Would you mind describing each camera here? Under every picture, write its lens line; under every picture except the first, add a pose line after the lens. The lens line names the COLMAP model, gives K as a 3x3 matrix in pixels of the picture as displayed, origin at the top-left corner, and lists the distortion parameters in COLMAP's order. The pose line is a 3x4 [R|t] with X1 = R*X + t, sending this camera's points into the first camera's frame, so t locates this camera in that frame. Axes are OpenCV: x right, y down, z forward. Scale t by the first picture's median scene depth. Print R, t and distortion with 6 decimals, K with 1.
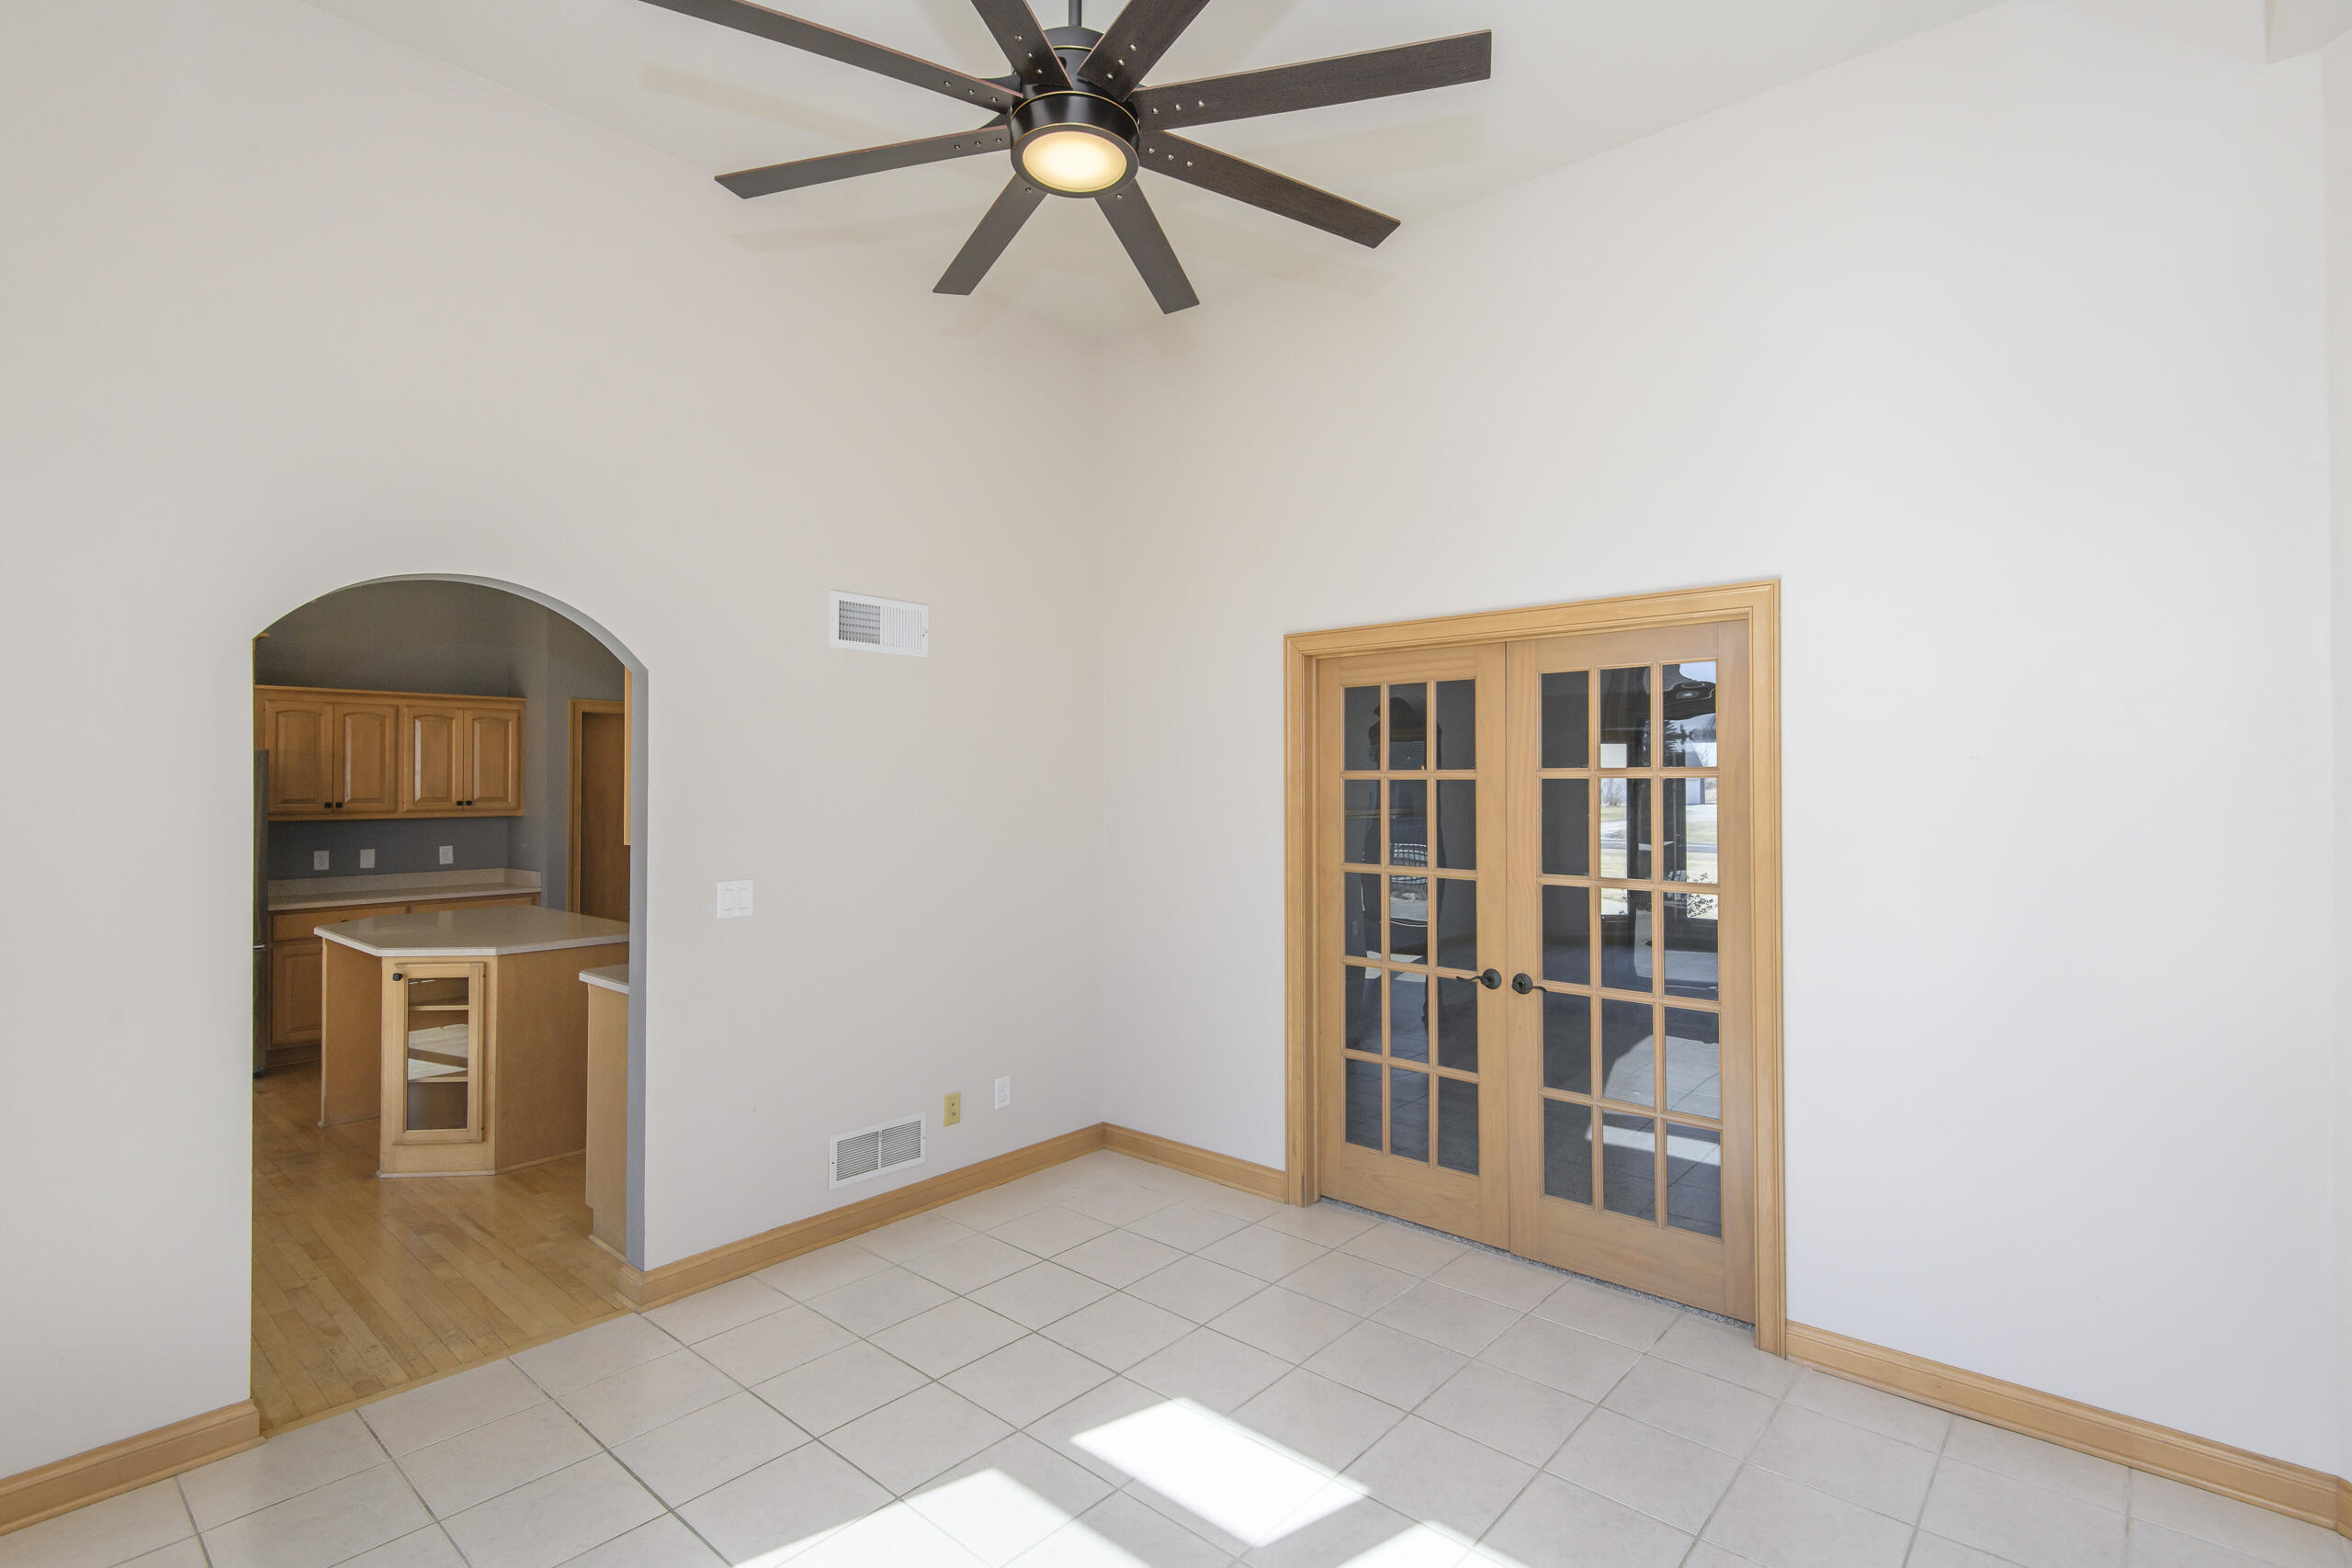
lens RADIAL K [[1103.5, 0, 1180.8], [0, 1103.5, 791.8], [0, 0, 1]] dist [0.016020, -0.000095]
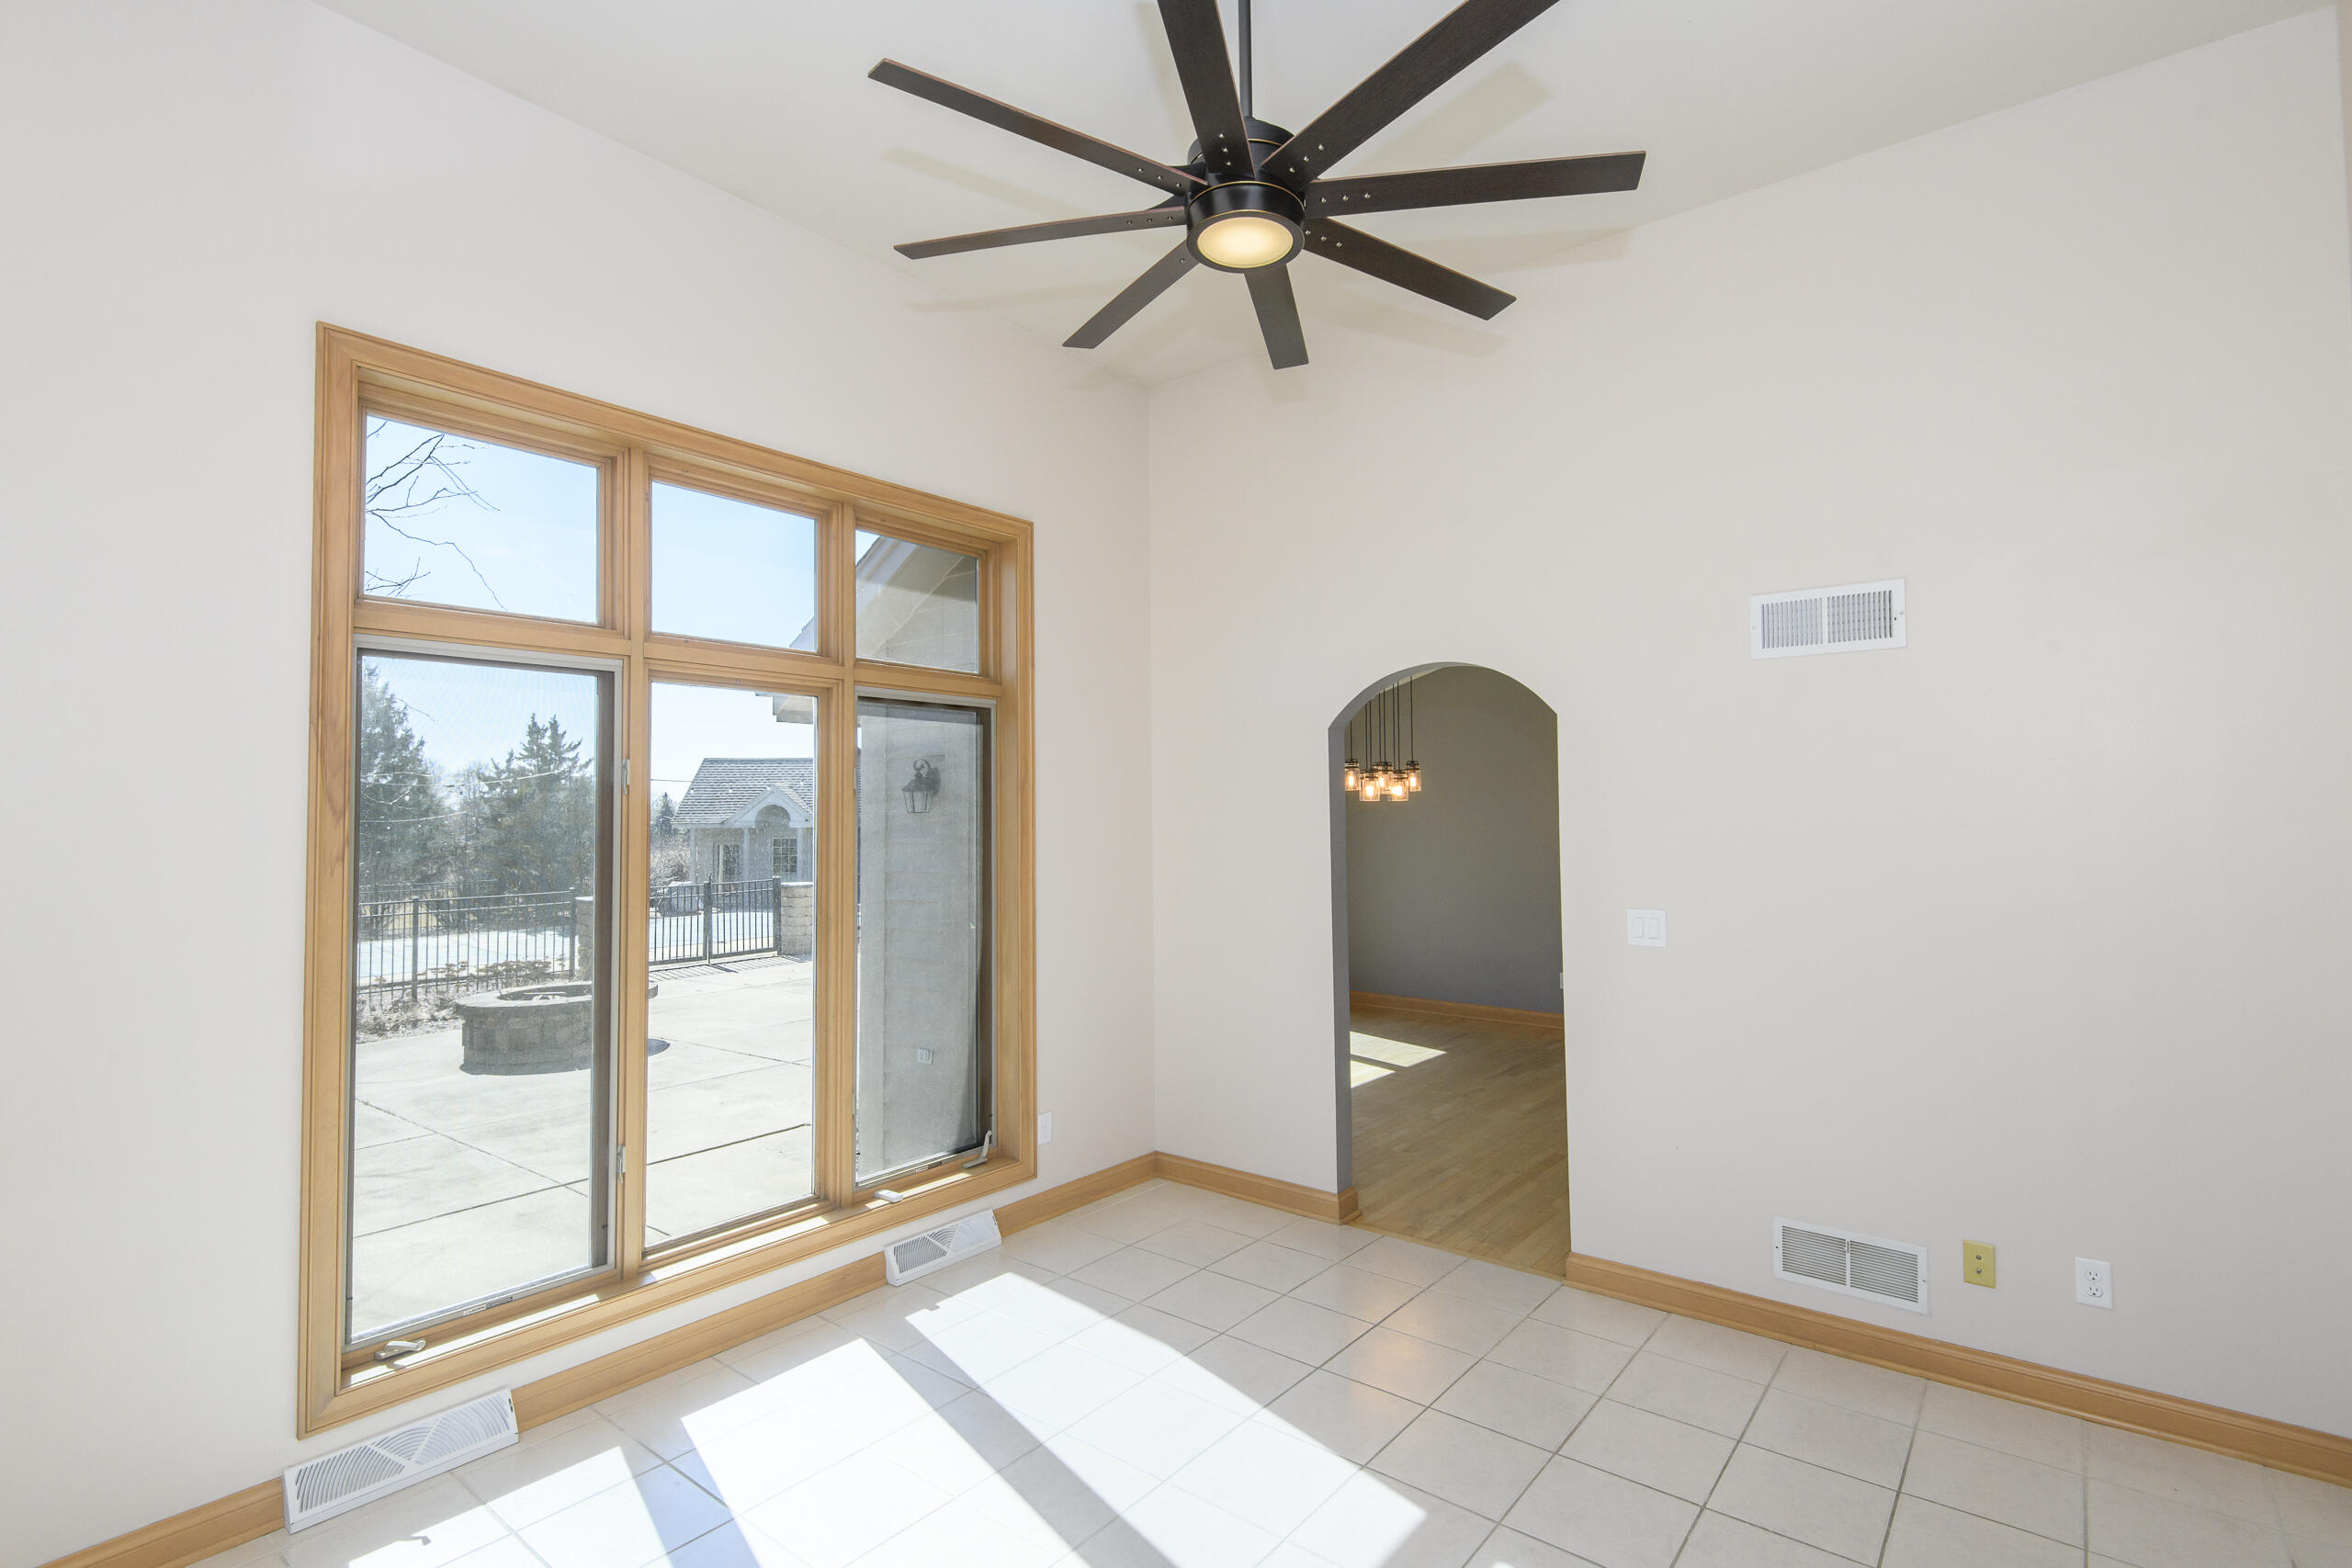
lens RADIAL K [[1091.4, 0, 1144.6], [0, 1091.4, 774.1], [0, 0, 1]] dist [-0.001335, 0.000065]
pose [[0.021215, -0.031294, -0.999285, 0.590819], [0.011684, 0.999449, -0.031052, -0.017958], [0.999707, -0.011017, 0.021569, 0.528227]]
